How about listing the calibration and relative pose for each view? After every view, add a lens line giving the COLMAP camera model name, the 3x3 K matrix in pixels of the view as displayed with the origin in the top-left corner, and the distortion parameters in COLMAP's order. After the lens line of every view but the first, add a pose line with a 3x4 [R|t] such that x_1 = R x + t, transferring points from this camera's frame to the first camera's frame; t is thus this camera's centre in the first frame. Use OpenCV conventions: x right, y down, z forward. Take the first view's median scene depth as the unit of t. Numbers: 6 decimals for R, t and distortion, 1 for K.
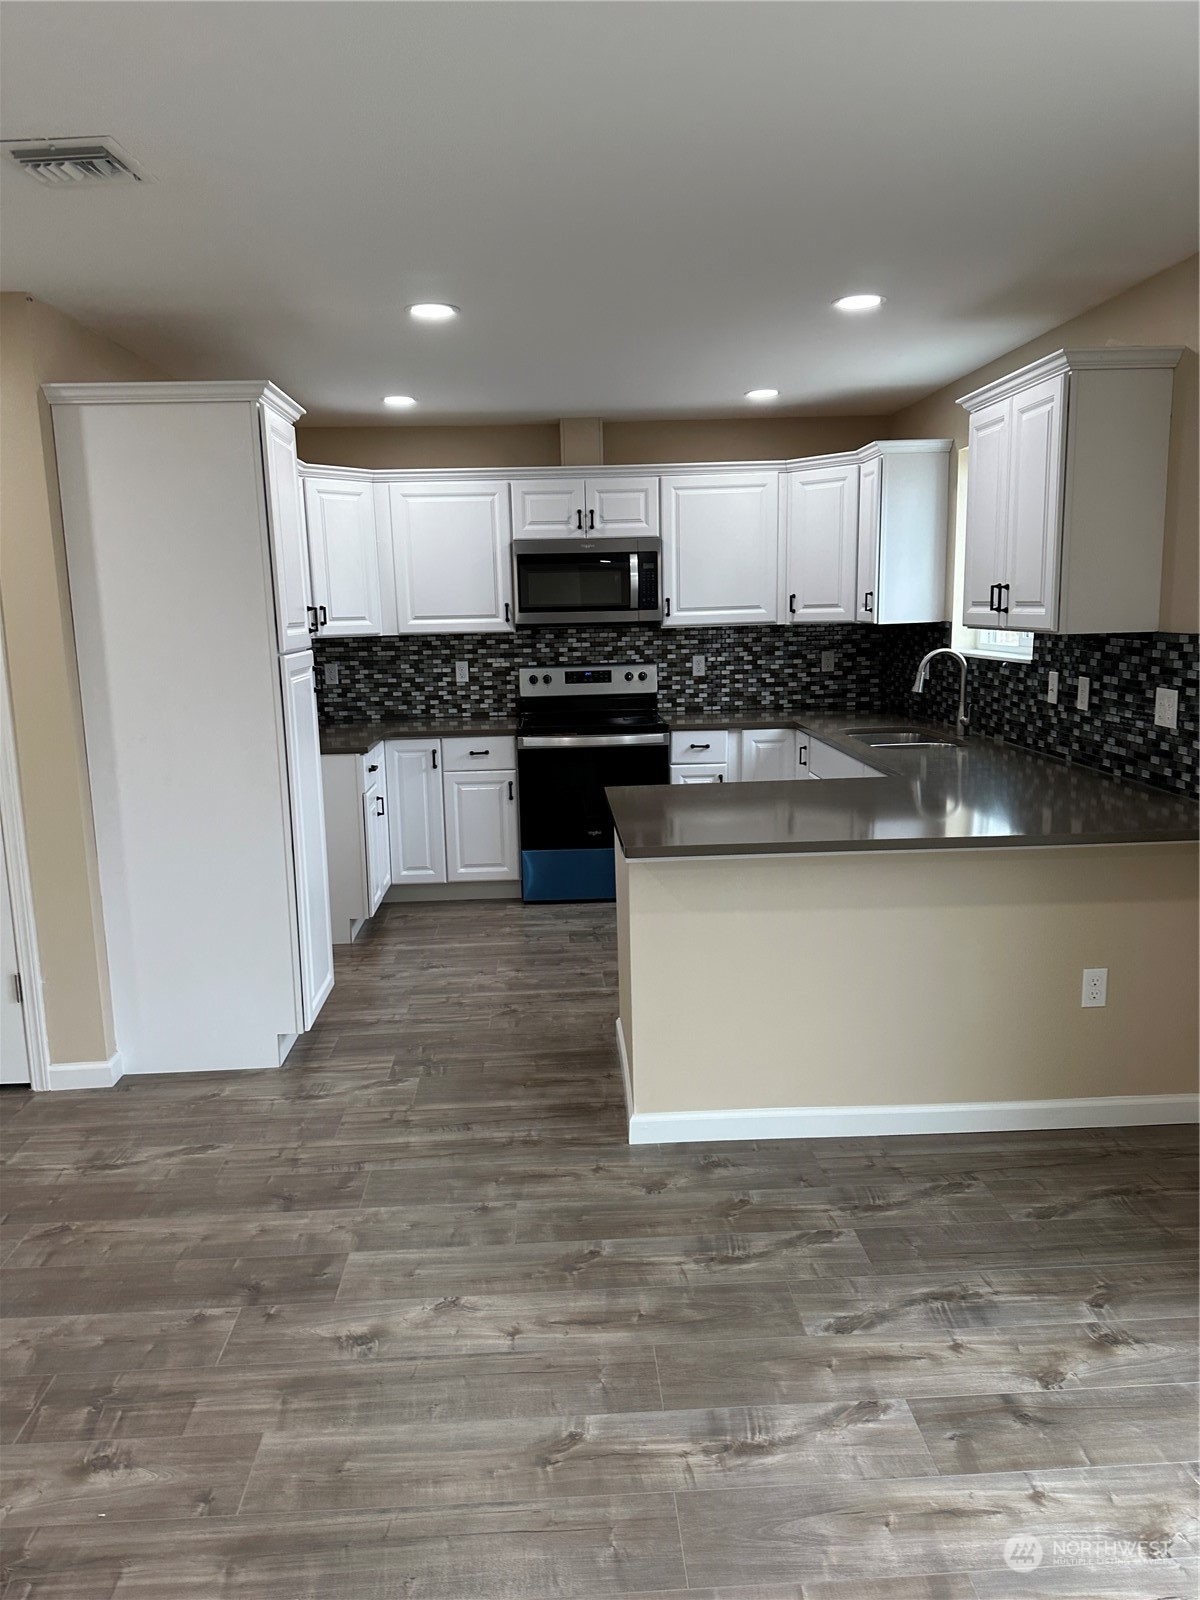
lens RADIAL K [[1146.3, 0, 582.0], [0, 1146.3, 827.5], [0, 0, 1]] dist [0.059517, -0.045311]
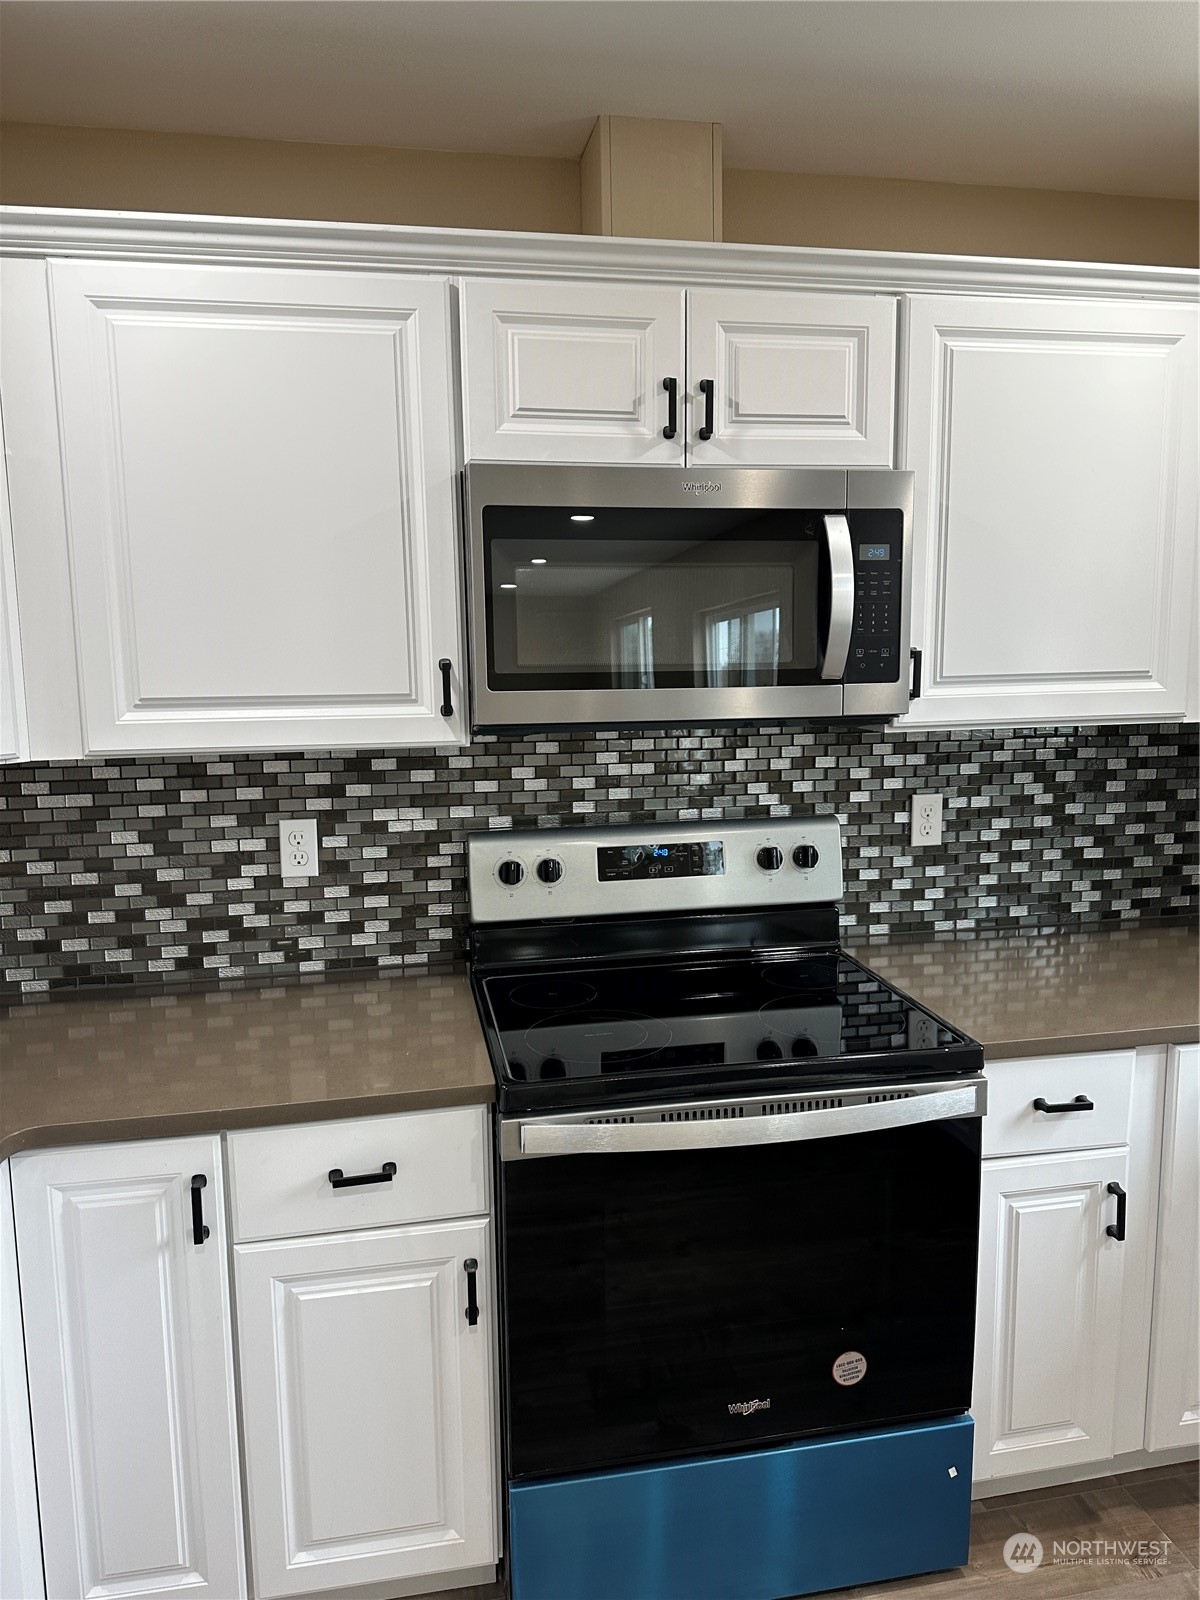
lens RADIAL K [[1146.3, 0, 606.4], [0, 1146.3, 797.1], [0, 0, 1]] dist [0.059517, -0.045311]
pose [[0.986373, -0.010078, 0.164214, -0.069584], [0.020719, 0.997785, -0.063214, -0.127208], [-0.163213, 0.065755, 0.984397, 0.638585]]
